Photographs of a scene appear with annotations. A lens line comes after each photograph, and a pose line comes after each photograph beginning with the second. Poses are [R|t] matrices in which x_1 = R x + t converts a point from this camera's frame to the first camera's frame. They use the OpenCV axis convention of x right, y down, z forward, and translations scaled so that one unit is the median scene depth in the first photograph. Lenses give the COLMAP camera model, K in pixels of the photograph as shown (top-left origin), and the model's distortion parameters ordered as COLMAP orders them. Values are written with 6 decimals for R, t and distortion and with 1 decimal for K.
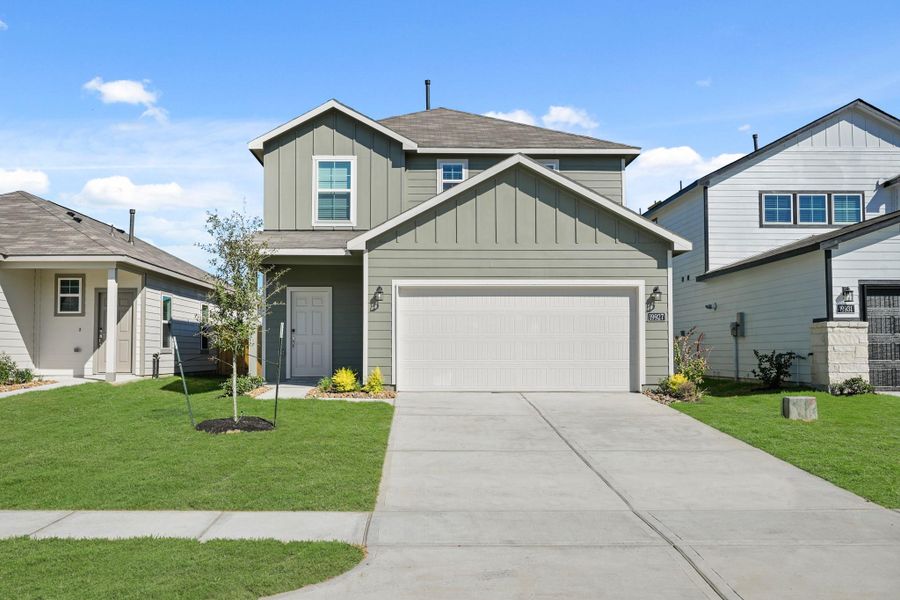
lens RADIAL K [[788.8, 0, 450.0], [0, 788.8, 300.0], [0, 0, 1]] dist [-0.002606, 0.002370]
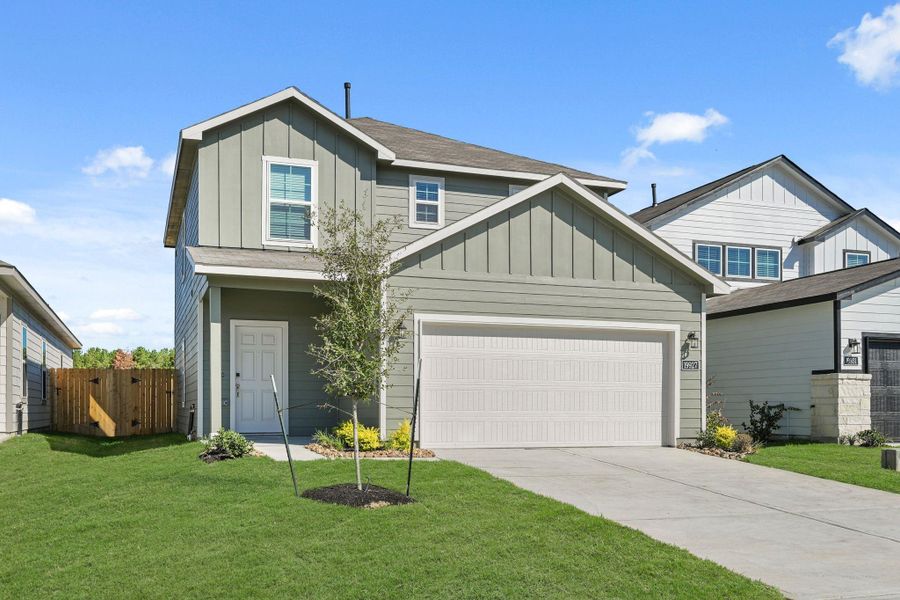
lens RADIAL K [[828.8, 0, 454.0], [0, 828.8, 393.5], [0, 0, 1]] dist [-0.007712, -0.000393]
pose [[0.949900, 0.008822, 0.312428, -0.283667], [-0.023957, 0.998716, 0.044639, 0.016776], [-0.311633, -0.049887, 0.948892, 0.153103]]
